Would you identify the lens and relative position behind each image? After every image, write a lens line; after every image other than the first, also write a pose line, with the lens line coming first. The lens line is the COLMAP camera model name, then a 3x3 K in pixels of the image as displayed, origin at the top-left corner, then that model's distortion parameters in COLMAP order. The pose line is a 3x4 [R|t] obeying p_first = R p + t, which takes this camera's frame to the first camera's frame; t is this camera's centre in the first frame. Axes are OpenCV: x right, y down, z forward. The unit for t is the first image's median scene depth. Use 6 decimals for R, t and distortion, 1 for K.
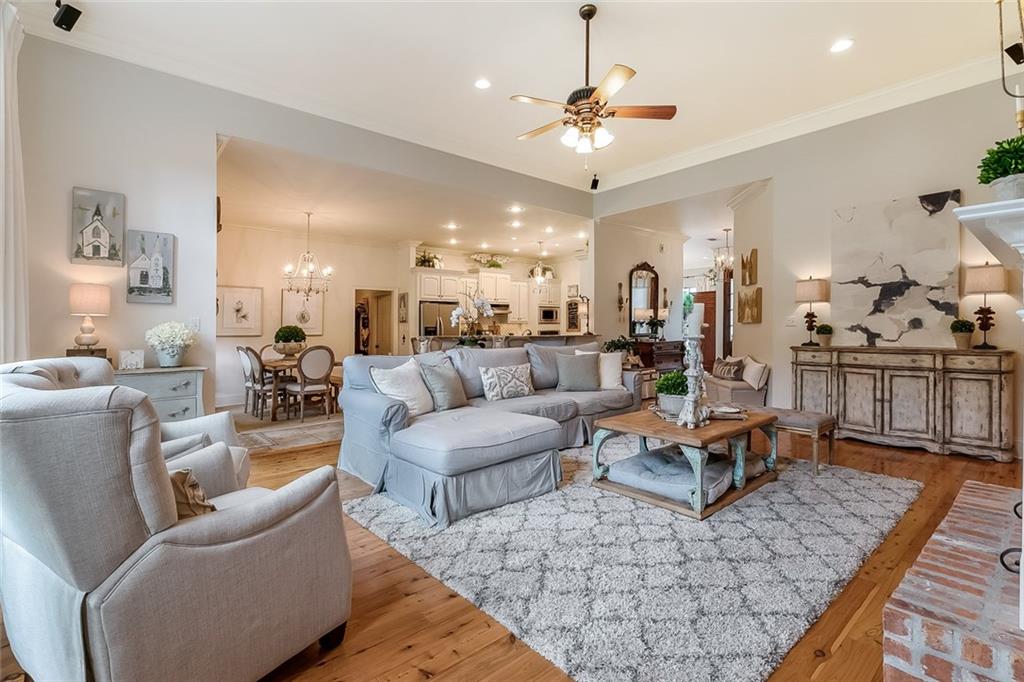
lens RADIAL K [[465.6, 0, 526.2], [0, 465.6, 325.3], [0, 0, 1]] dist [0.007889, 0.000070]
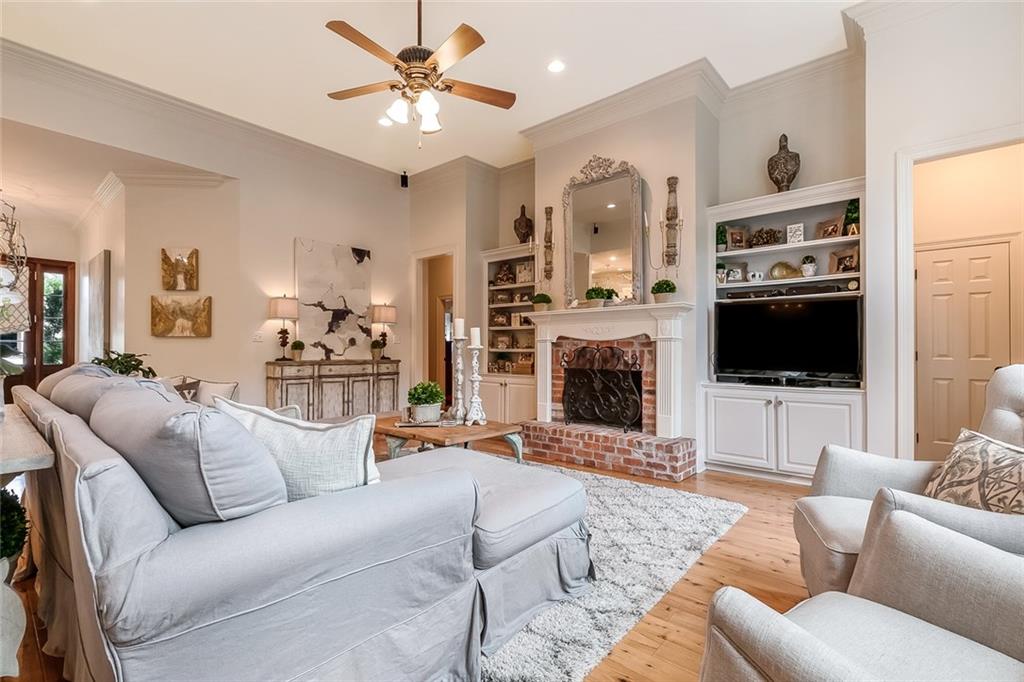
lens RADIAL K [[465.6, 0, 512.6], [0, 465.6, 350.5], [0, 0, 1]] dist [0.007889, 0.000070]
pose [[-0.126510, 0.007294, 0.991939, -0.535916], [-0.007982, 0.999933, -0.008371, 0.027533], [-0.991933, -0.008977, -0.126443, 0.691564]]
